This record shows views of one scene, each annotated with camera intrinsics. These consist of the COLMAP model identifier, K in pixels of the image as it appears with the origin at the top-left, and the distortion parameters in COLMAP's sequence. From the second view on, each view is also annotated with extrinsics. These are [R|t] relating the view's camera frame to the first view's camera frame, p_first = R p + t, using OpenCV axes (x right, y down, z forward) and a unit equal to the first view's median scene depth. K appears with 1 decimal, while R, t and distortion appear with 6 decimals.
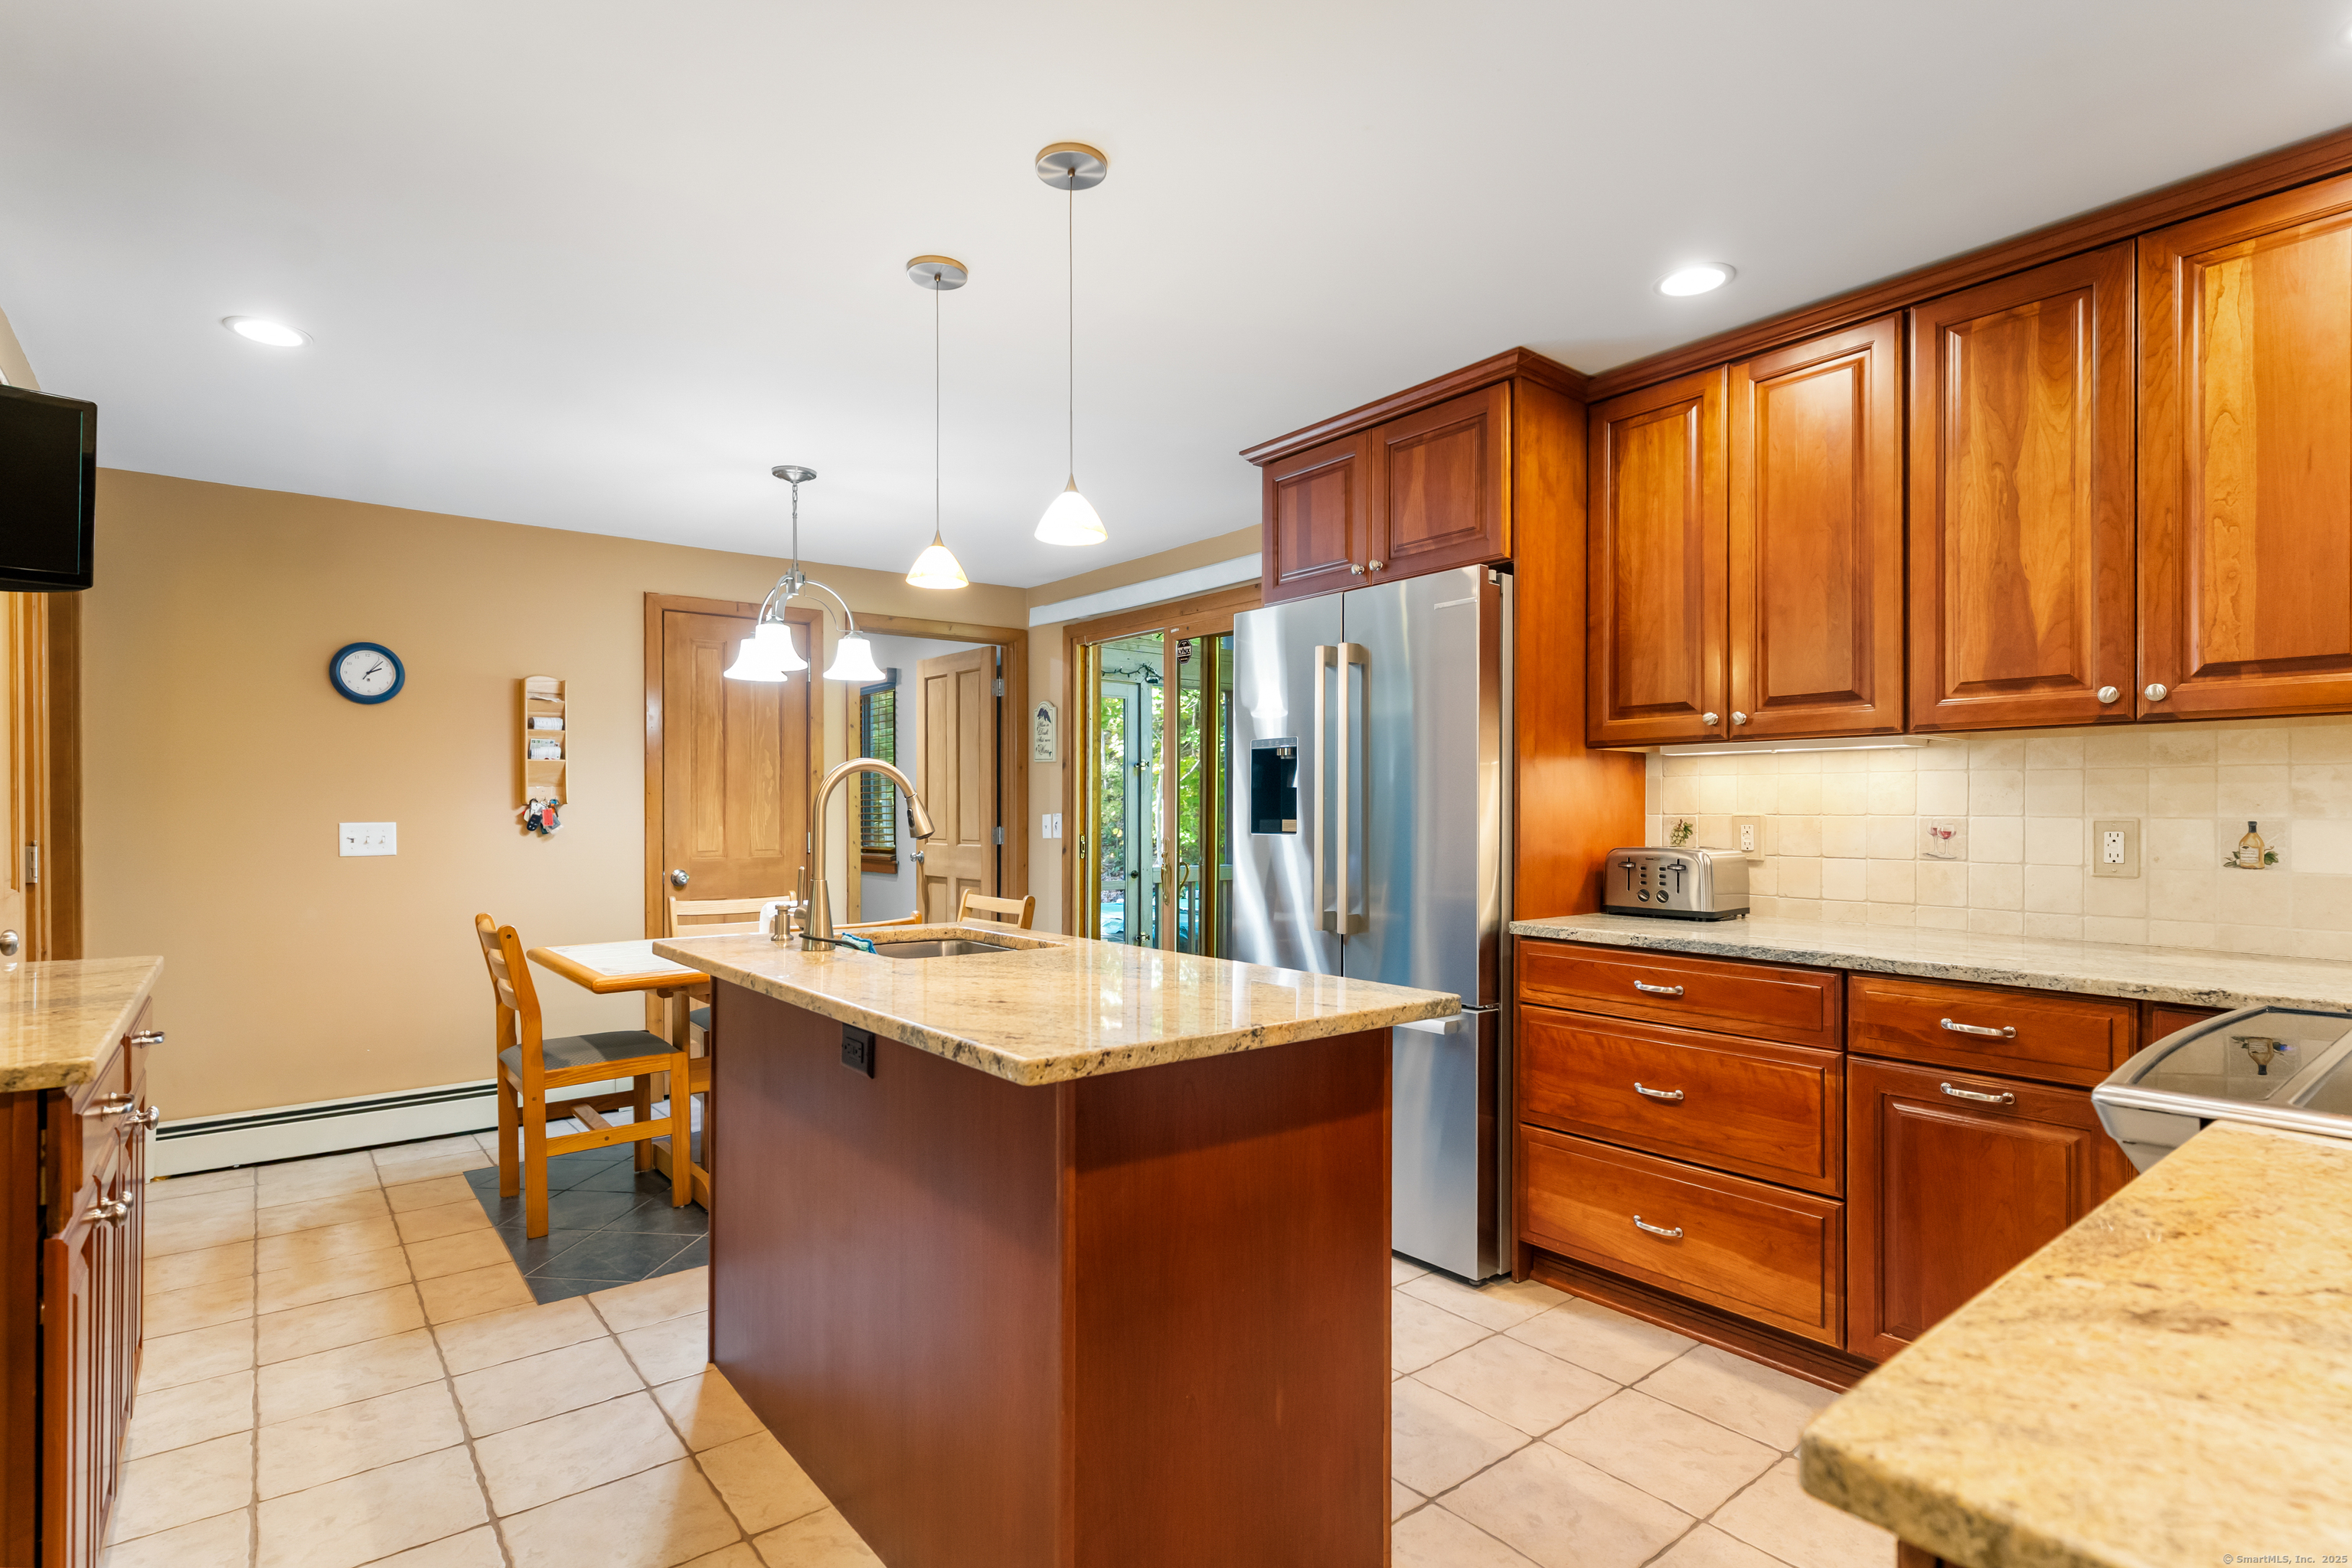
lens RADIAL K [[1134.5, 0, 1181.5], [0, 1134.5, 795.5], [0, 0, 1]] dist [0.000954, 0.000225]
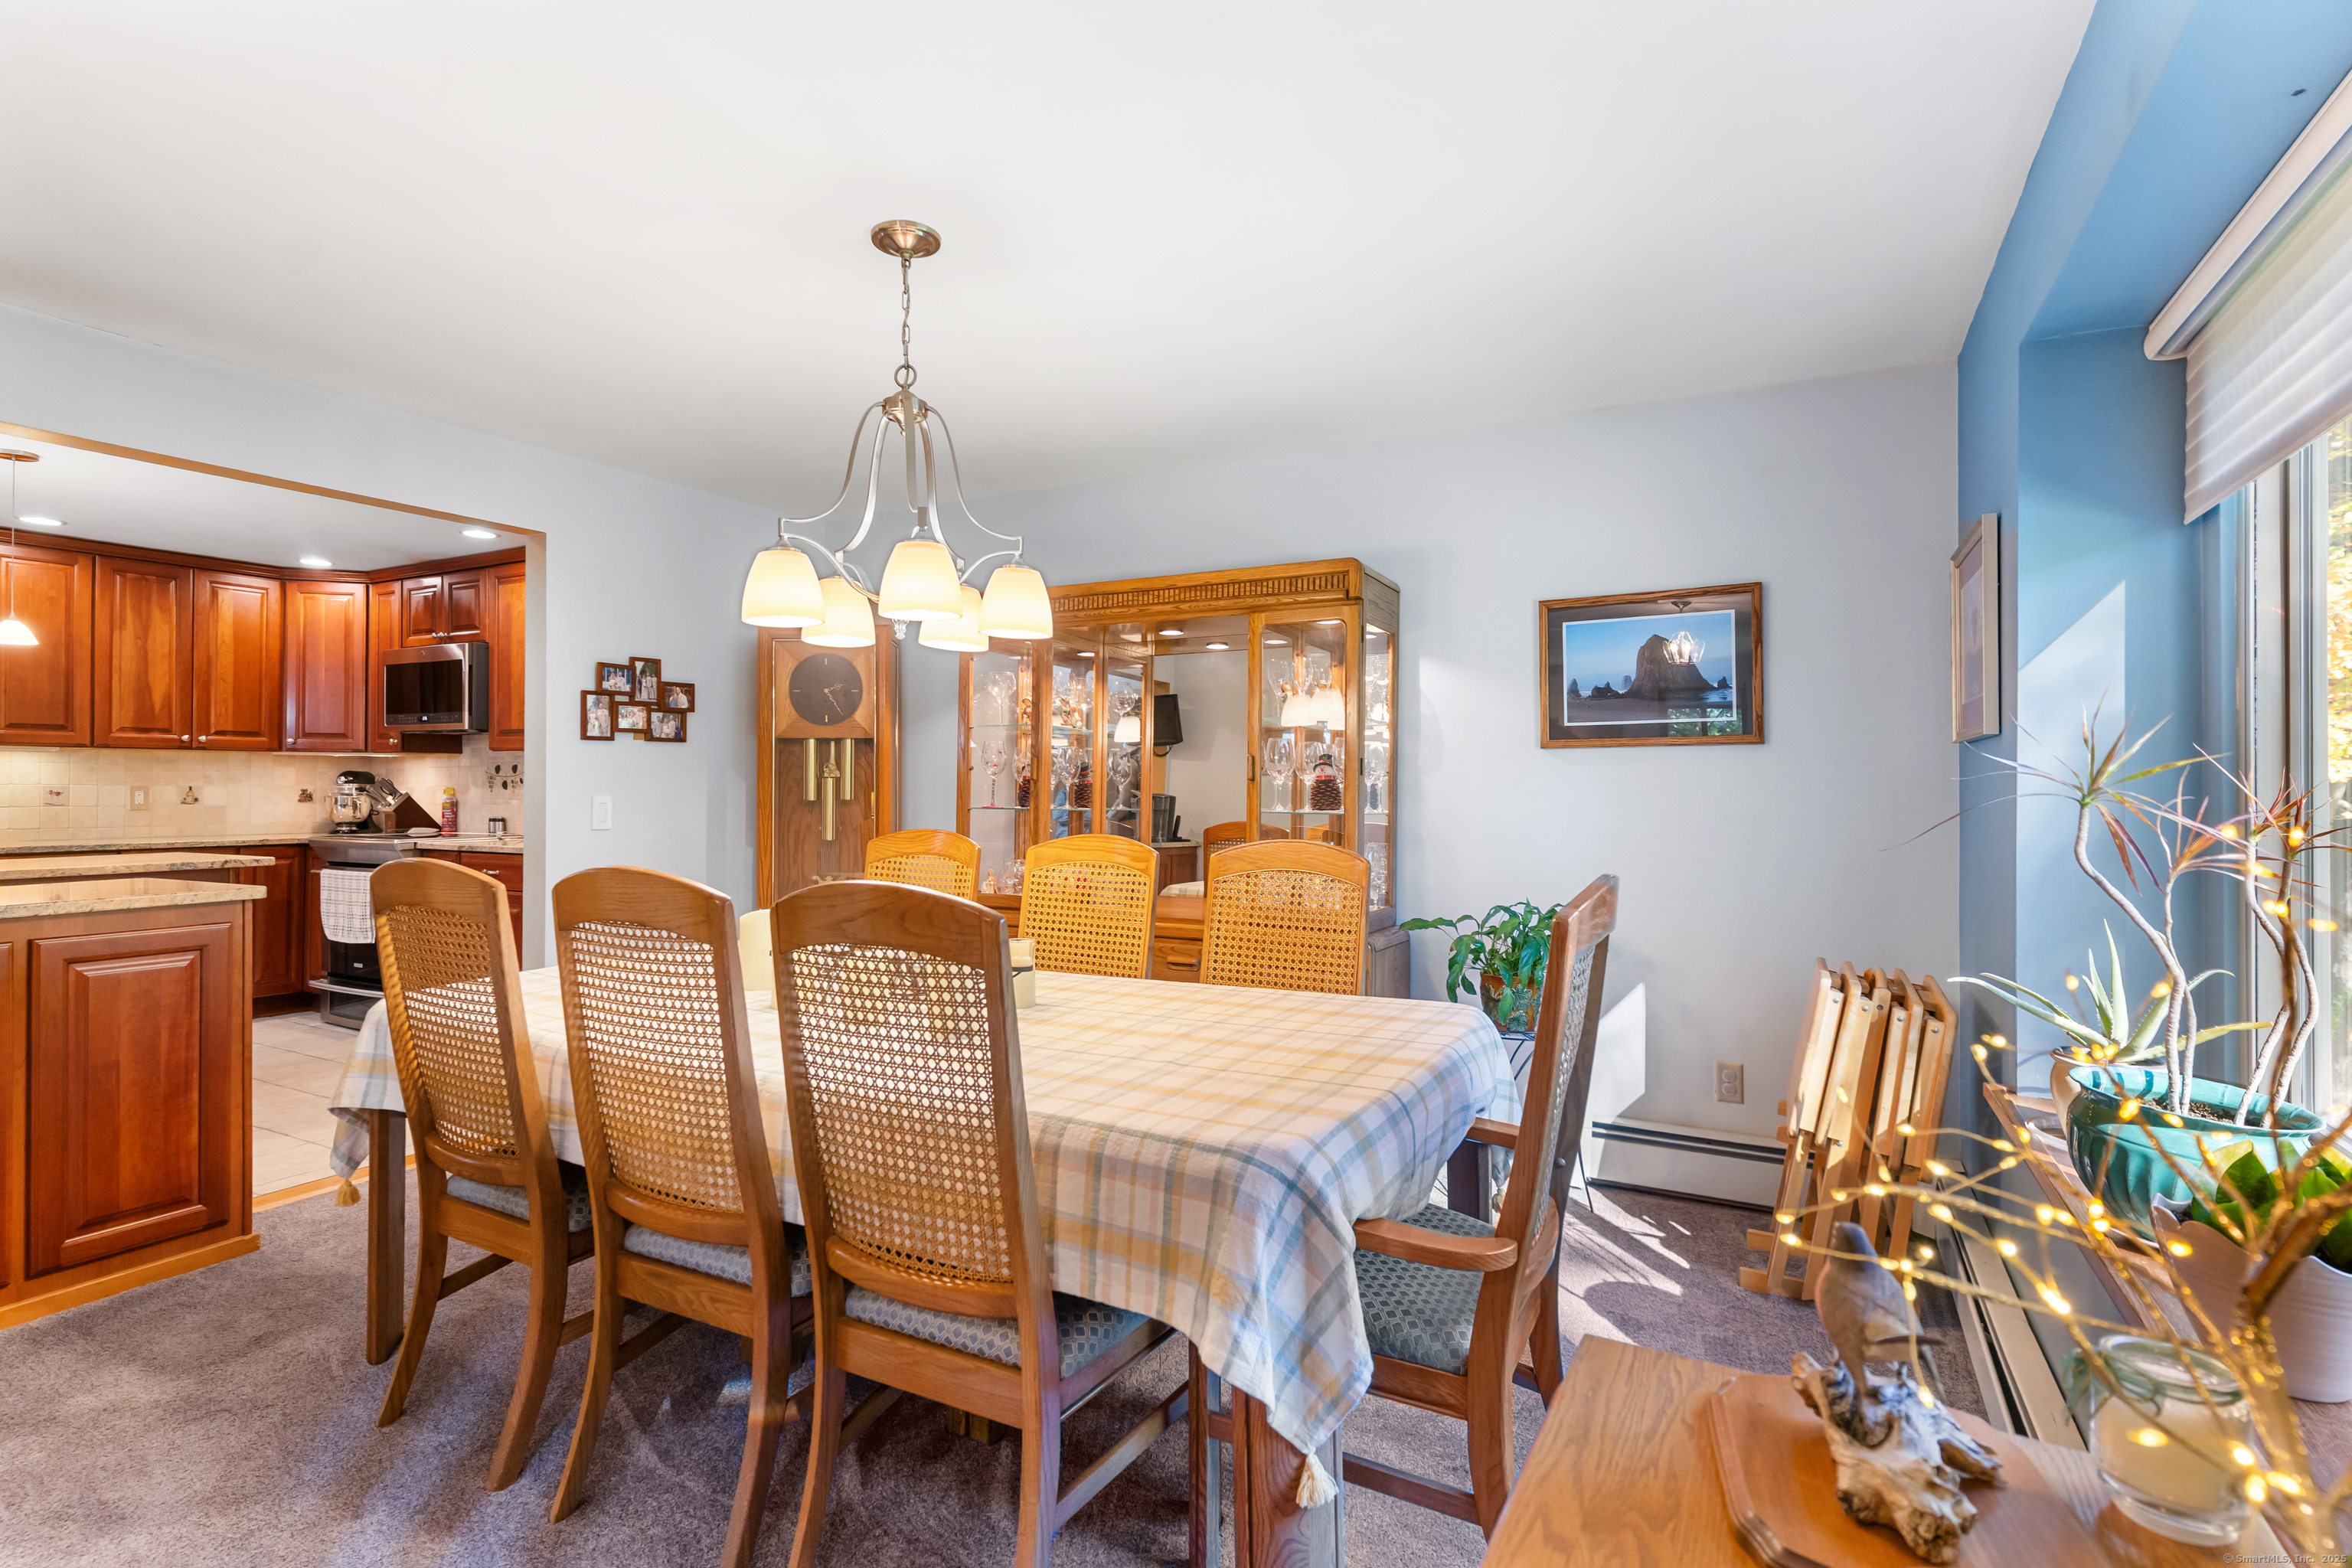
lens RADIAL K [[1134.5, 0, 1181.5], [0, 1134.5, 795.5], [0, 0, 1]] dist [0.000954, 0.000225]
pose [[-0.387807, -0.005840, 0.921722, -2.396228], [-0.008450, 0.999960, 0.002781, 0.017089], [-0.921702, -0.006710, -0.387841, -0.105423]]
